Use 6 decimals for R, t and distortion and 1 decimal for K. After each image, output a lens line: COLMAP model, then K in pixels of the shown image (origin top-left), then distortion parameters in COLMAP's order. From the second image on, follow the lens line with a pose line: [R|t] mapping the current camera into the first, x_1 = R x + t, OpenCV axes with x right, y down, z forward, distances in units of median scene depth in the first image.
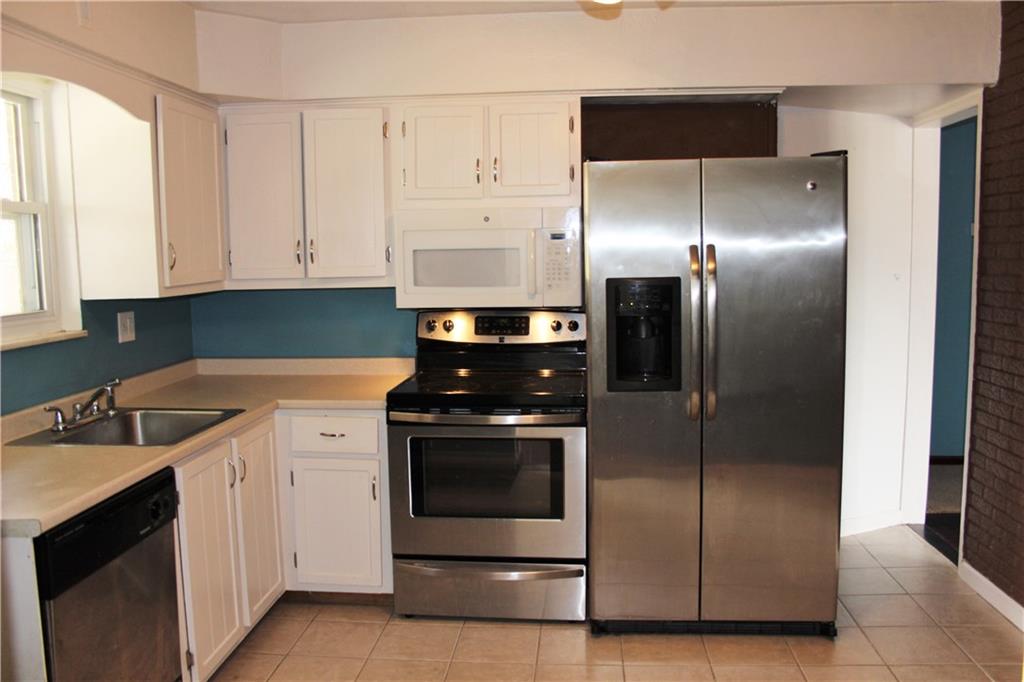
lens RADIAL K [[834.1, 0, 512.0], [0, 834.1, 341.0], [0, 0, 1]] dist [-0.161179, 0.118899]
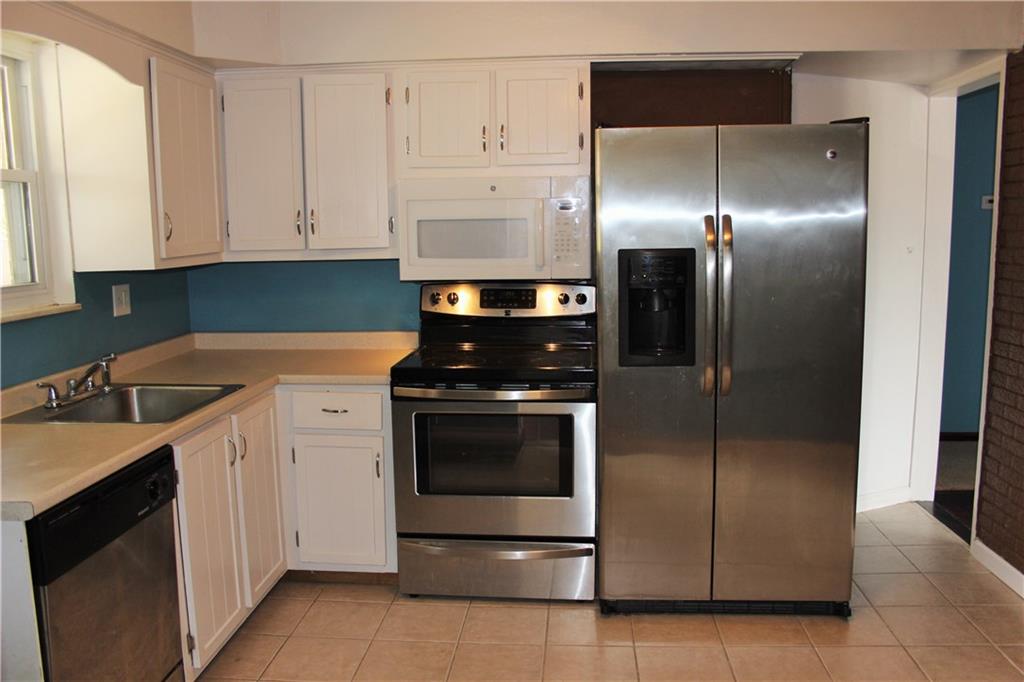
lens RADIAL K [[834.1, 0, 512.0], [0, 834.1, 341.0], [0, 0, 1]] dist [-0.161179, 0.118899]
pose [[0.999987, 0.000565, 0.005002, -0.014388], [-0.000717, 0.999532, 0.030595, 0.001627], [-0.004982, -0.030598, 0.999519, 0.030038]]
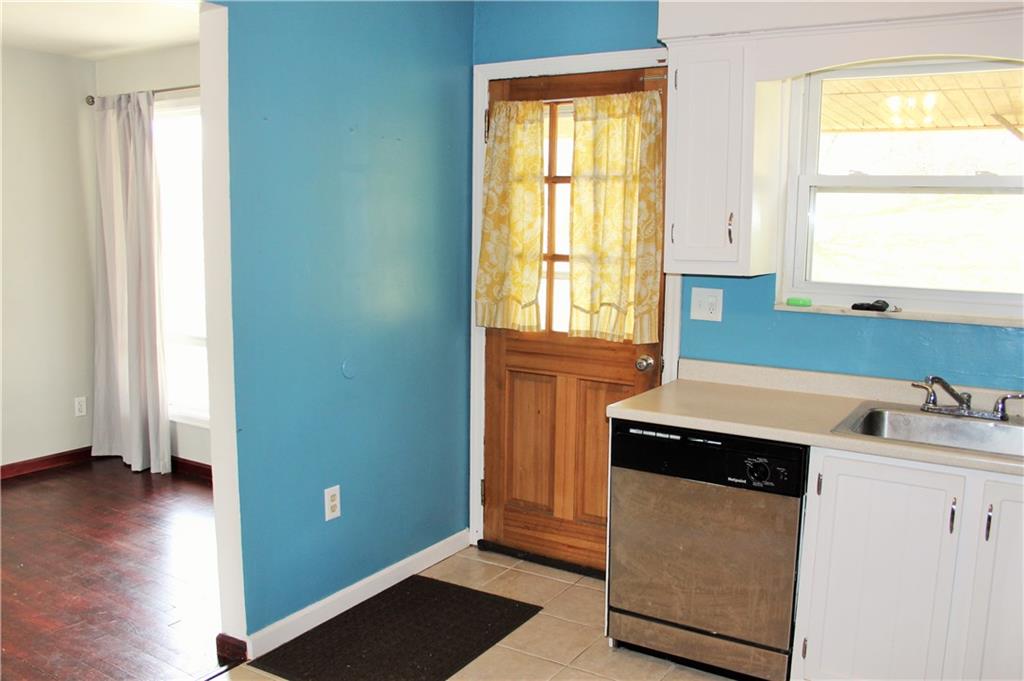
lens RADIAL K [[885.4, 0, 512.0], [0, 885.4, 340.5], [0, 0, 1]] dist [-0.174163, 0.150627]
pose [[-0.456367, 0.133387, -0.879737, 0.496648], [-0.102652, 0.974206, 0.200962, -0.112107], [0.883850, 0.182019, -0.430903, 0.841420]]
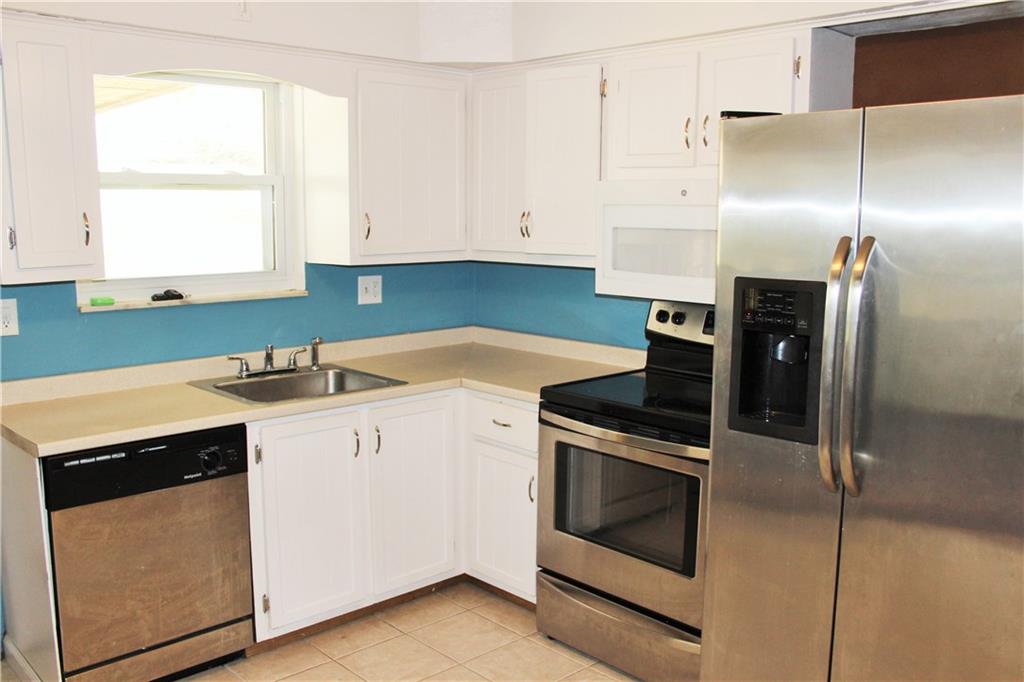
lens RADIAL K [[885.4, 0, 512.0], [0, 885.4, 341.0], [0, 0, 1]] dist [-0.174163, 0.150627]
pose [[0.753500, 0.113323, -0.647608, 0.444476], [-0.086560, 0.993558, 0.073147, -0.054726], [0.651725, 0.000940, 0.758455, 0.262421]]
